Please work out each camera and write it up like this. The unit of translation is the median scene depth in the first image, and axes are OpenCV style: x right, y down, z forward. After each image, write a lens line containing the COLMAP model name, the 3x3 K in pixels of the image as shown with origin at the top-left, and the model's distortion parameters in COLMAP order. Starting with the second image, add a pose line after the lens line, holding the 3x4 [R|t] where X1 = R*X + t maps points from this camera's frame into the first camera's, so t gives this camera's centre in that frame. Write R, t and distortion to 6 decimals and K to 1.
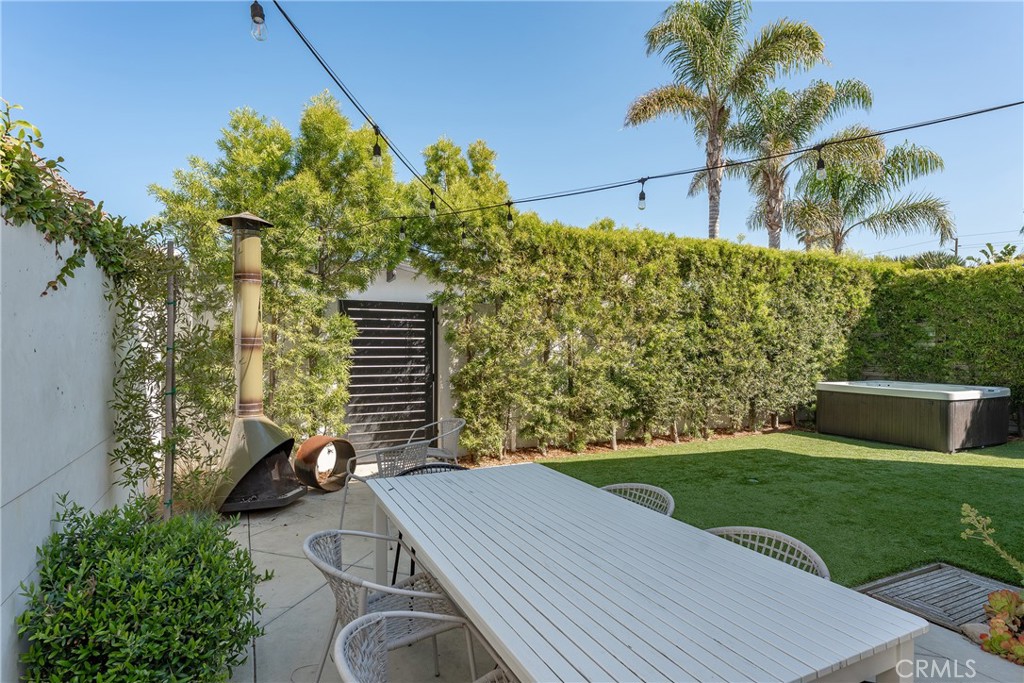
lens RADIAL K [[525.0, 0, 512.0], [0, 525.0, 341.5], [0, 0, 1]] dist [-0.001385, -0.000544]
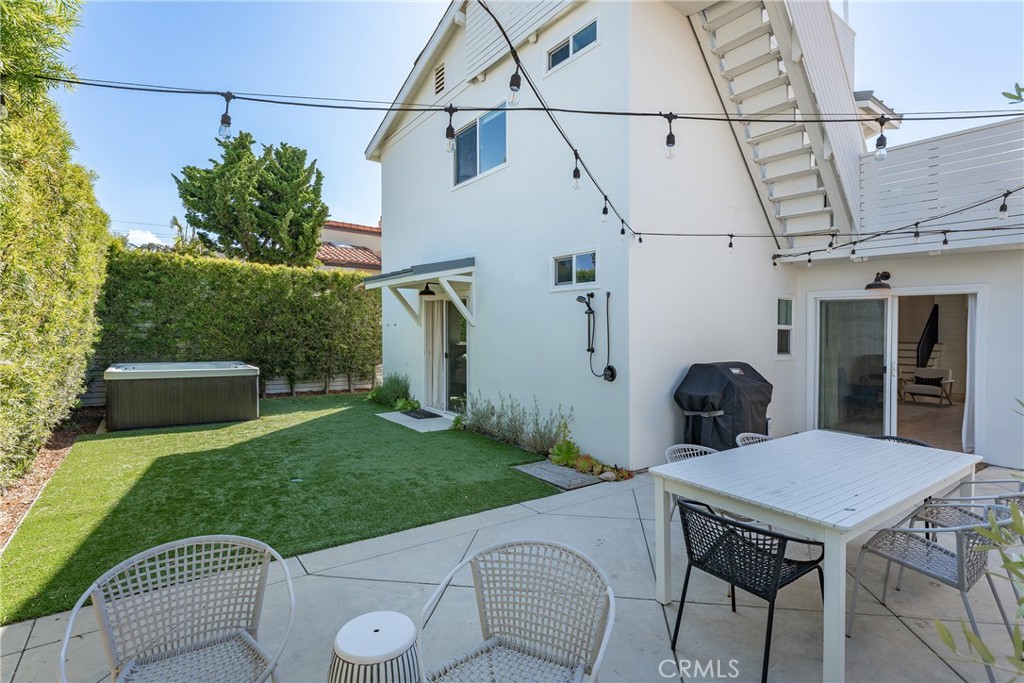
lens RADIAL K [[495.0, 0, 512.0], [0, 495.0, 341.5], [0, 0, 1]] dist [0.000323, 0.000061]
pose [[-0.172573, -0.026049, 0.984652, -0.382681], [-0.035286, 0.999172, 0.020248, -0.009157], [-0.984365, -0.031250, -0.173349, 0.651581]]
